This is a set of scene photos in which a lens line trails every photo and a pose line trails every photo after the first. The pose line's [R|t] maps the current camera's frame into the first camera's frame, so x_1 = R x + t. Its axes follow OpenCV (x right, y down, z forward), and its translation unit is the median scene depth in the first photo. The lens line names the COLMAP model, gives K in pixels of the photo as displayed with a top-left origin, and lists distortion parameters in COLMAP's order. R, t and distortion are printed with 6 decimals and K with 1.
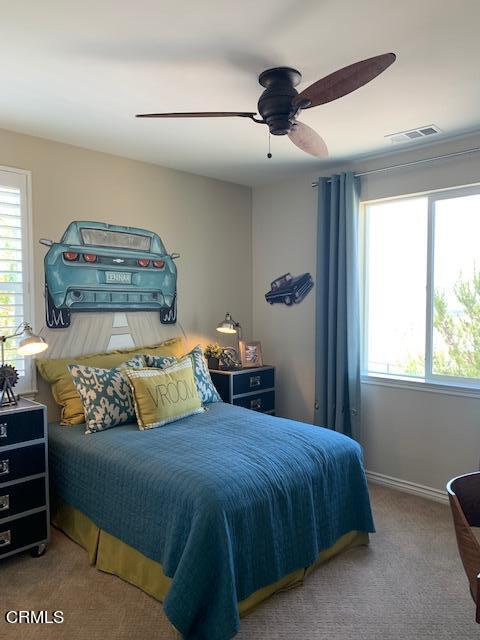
lens RADIAL K [[479.5, 0, 240.0], [0, 479.5, 320.0], [0, 0, 1]] dist [0.113289, -0.212635]
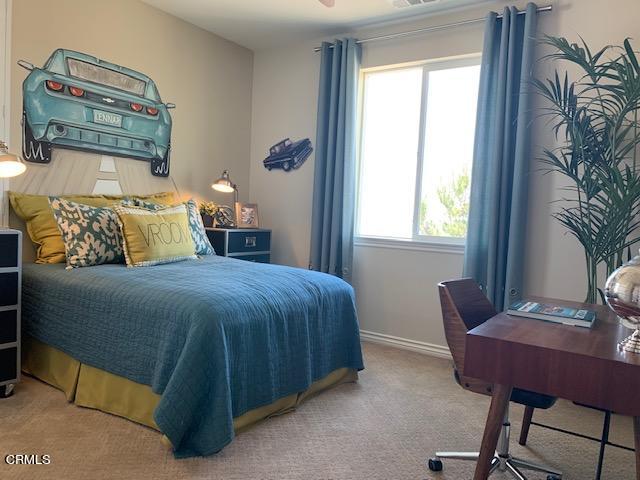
lens RADIAL K [[485.8, 0, 320.0], [0, 485.8, 240.0], [0, 0, 1]] dist [0.039881, -0.044195]
pose [[0.981010, 0.040941, 0.189588, -0.020936], [-0.041081, 0.999151, -0.003192, 0.144380], [-0.189558, -0.004657, 0.981859, -0.005593]]
